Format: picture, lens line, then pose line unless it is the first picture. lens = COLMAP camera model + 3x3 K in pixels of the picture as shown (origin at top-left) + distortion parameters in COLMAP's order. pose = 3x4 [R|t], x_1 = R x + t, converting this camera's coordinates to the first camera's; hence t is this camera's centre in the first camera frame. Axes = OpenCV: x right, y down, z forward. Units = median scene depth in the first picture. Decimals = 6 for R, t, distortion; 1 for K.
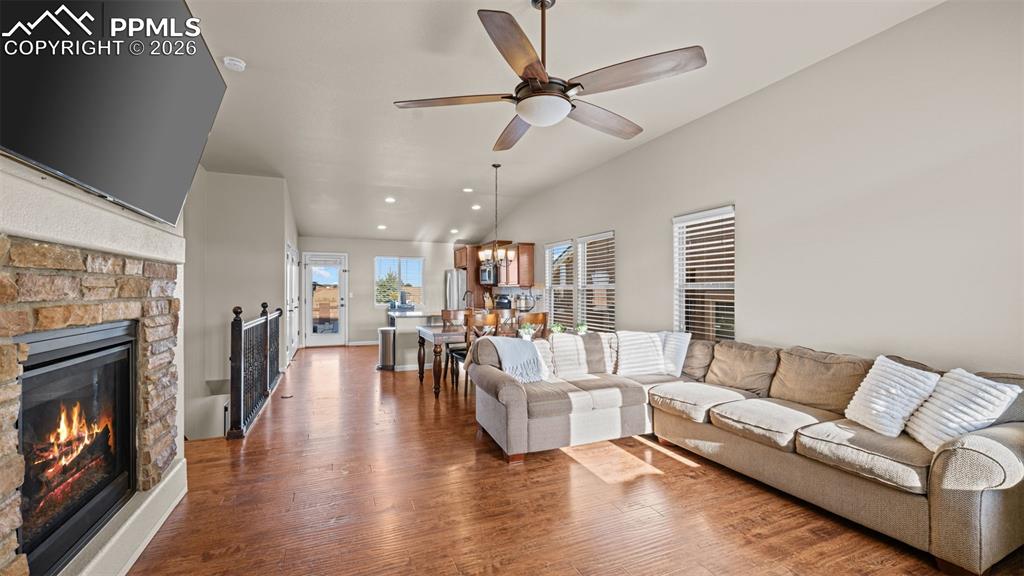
lens RADIAL K [[415.9, 0, 512.6], [0, 415.9, 288.6], [0, 0, 1]] dist [0.006991, -0.001286]
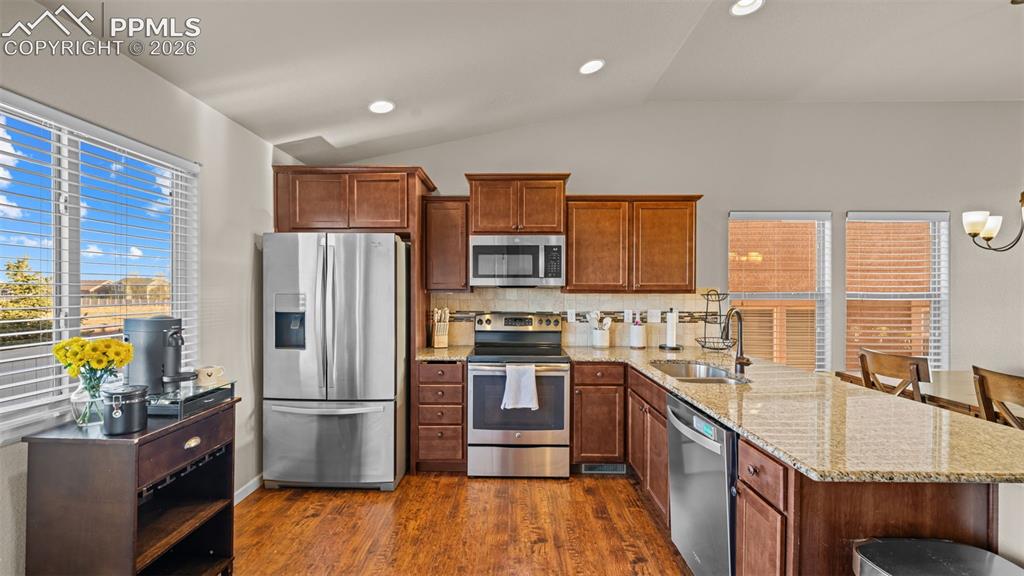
lens RADIAL K [[415.9, 0, 503.3], [0, 415.9, 288.5], [0, 0, 1]] dist [0.006991, -0.001286]
pose [[0.412401, 0.000420, 0.911002, -0.396479], [-0.004512, 0.999989, 0.001582, -0.009921], [-0.910991, -0.004762, 0.412398, 0.843120]]
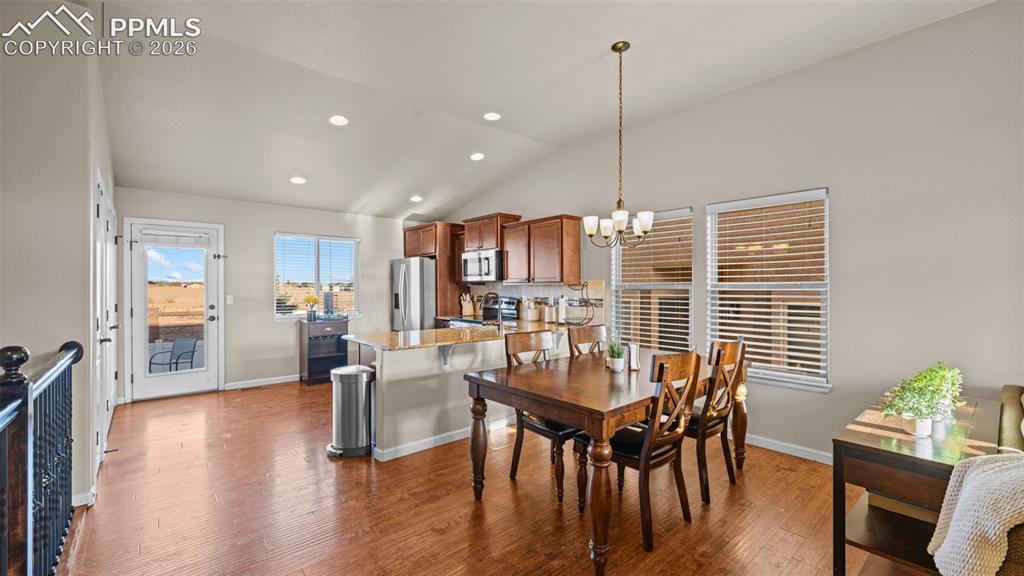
lens RADIAL K [[415.9, 0, 510.5], [0, 415.9, 288.1], [0, 0, 1]] dist [0.006991, -0.001286]
pose [[0.952428, -0.000785, 0.304763, -0.208782], [-0.000638, 0.999989, 0.004568, -0.003312], [-0.304764, -0.004545, 0.952417, 0.363516]]
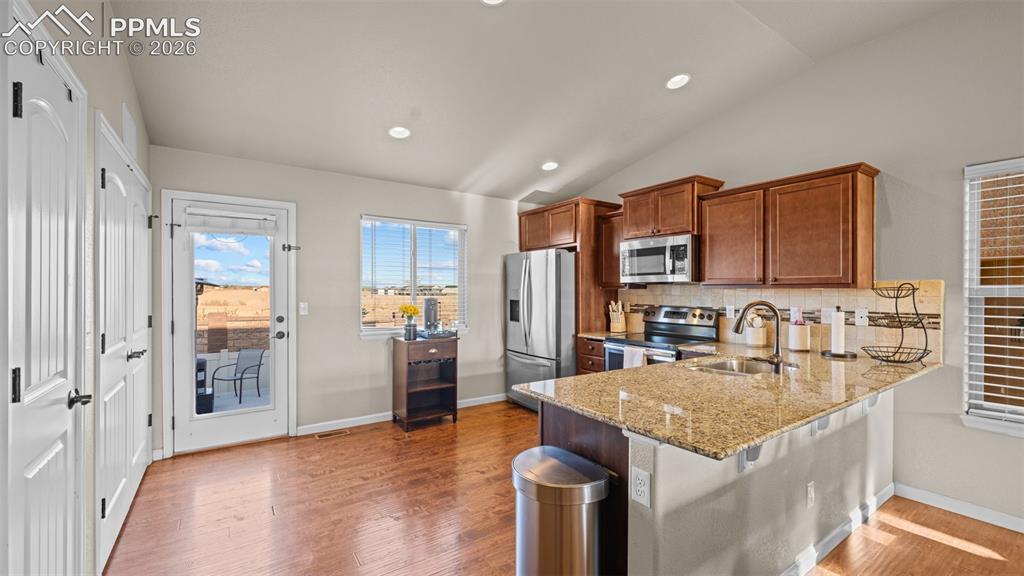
lens RADIAL K [[415.9, 0, 510.0], [0, 415.9, 293.2], [0, 0, 1]] dist [0.006991, -0.001286]
pose [[0.980916, 0.001472, 0.194425, -0.285648], [-0.002869, 0.999972, 0.006902, -0.003023], [-0.194410, -0.007328, 0.980893, 0.597248]]
